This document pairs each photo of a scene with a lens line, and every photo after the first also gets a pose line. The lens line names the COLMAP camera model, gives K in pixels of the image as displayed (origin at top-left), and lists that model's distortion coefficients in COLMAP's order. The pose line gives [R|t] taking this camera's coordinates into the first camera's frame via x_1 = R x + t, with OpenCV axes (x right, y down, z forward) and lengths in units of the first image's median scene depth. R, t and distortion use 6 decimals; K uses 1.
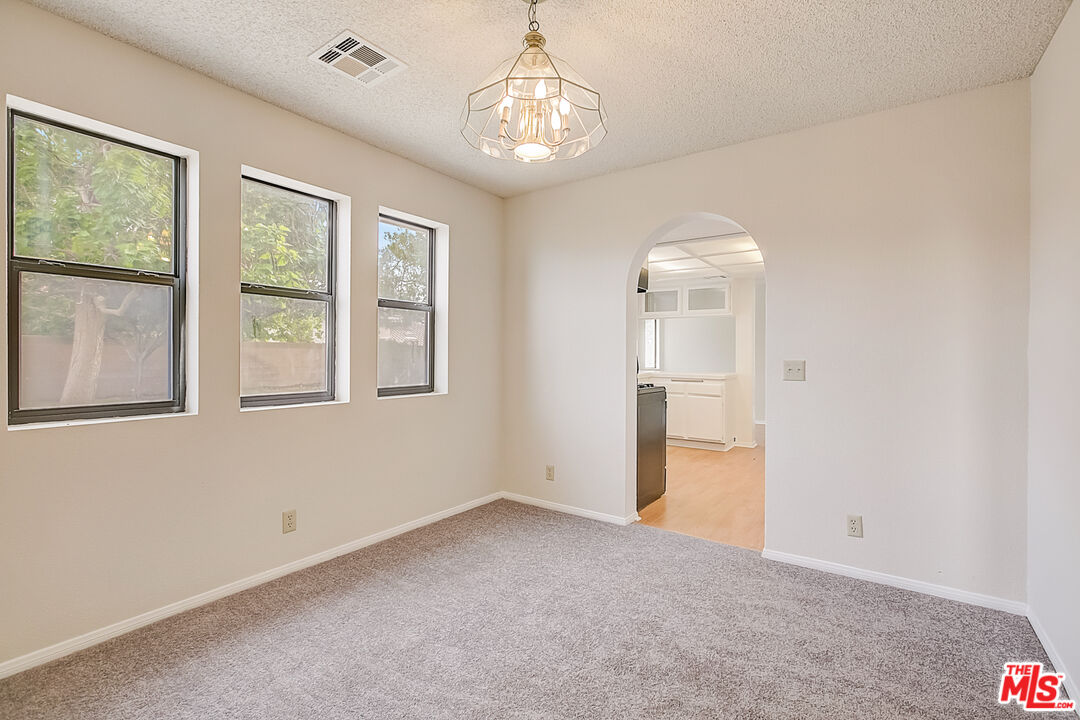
lens RADIAL K [[484.0, 0, 541.6], [0, 484.0, 357.4], [0, 0, 1]] dist [-0.018894, 0.011007]
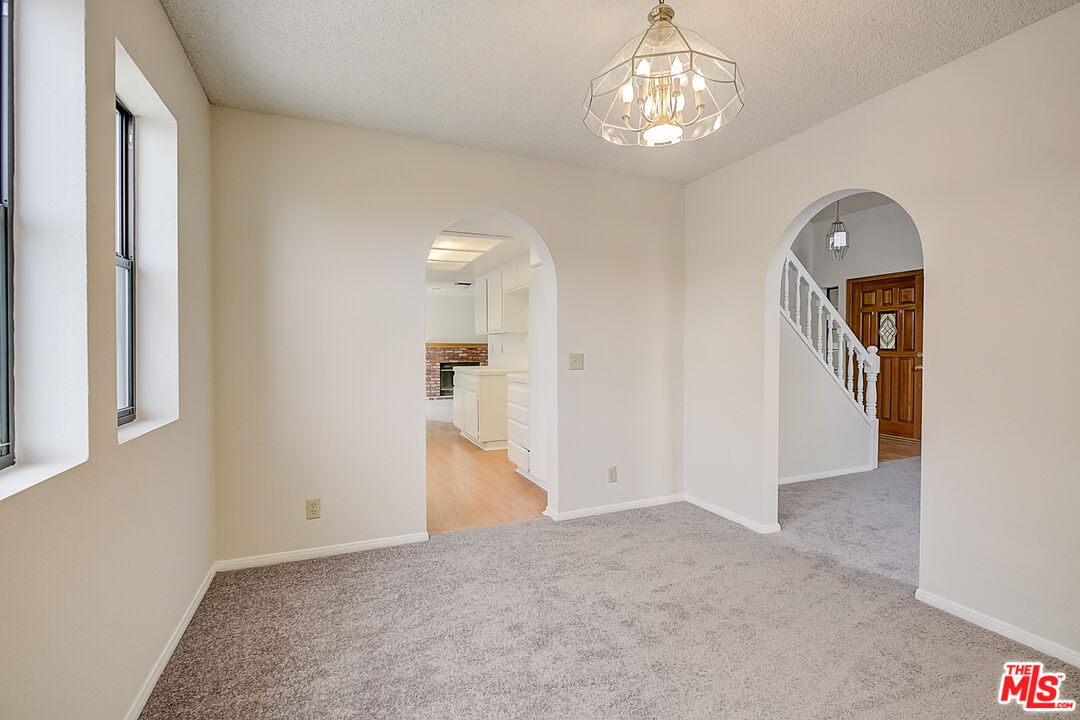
lens RADIAL K [[484.0, 0, 541.6], [0, 484.0, 357.4], [0, 0, 1]] dist [-0.018894, 0.011007]
pose [[0.512610, -0.014557, 0.858498, -0.591979], [0.005417, 0.999891, 0.013719, -0.001889], [-0.858604, -0.002382, 0.512633, 0.444387]]
